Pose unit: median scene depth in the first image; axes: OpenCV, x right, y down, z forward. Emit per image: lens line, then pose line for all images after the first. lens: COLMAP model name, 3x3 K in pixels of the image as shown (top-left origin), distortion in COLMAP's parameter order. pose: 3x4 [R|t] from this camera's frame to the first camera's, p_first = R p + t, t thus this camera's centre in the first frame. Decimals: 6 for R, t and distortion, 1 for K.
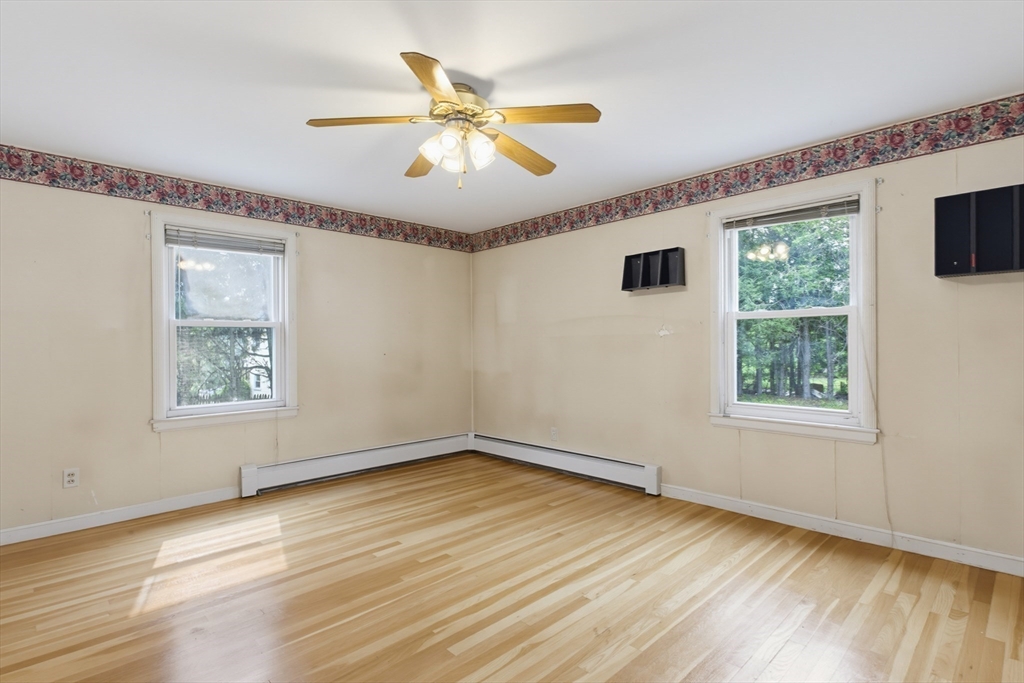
lens RADIAL K [[510.1, 0, 509.5], [0, 510.1, 342.4], [0, 0, 1]] dist [0.000441, -0.000791]
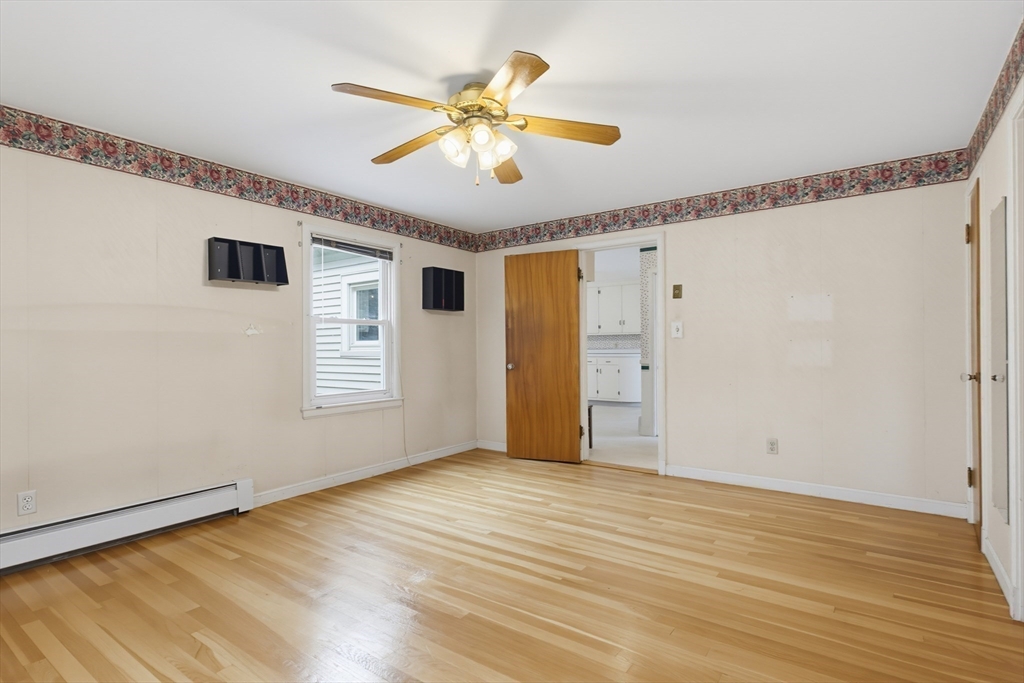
lens RADIAL K [[510.1, 0, 509.5], [0, 510.1, 342.4], [0, 0, 1]] dist [0.000441, -0.000791]
pose [[-0.180791, 0.012927, 0.983437, -0.715987], [0.001330, 0.999916, -0.012899, 0.012736], [-0.983521, -0.001024, -0.180793, 0.727145]]
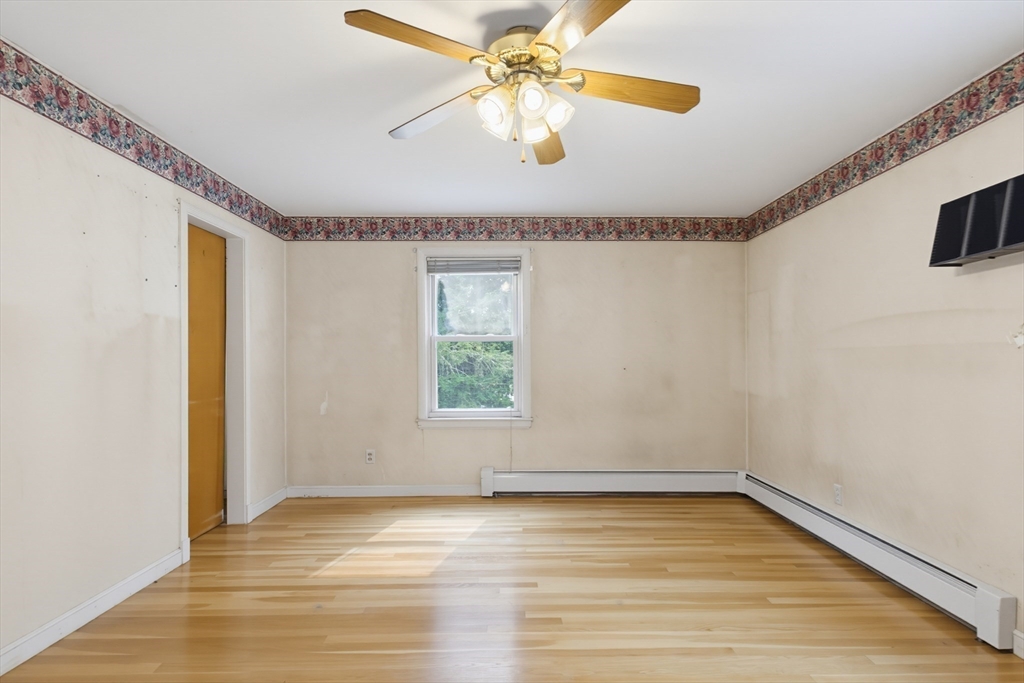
lens RADIAL K [[497.6, 0, 513.5], [0, 497.6, 354.6], [0, 0, 1]] dist [0.015189, -0.011604]
pose [[0.722176, 0.002417, -0.691705, 0.284440], [-0.001790, 0.999997, 0.001625, -0.003482], [0.691707, 0.000064, 0.722178, 0.289675]]
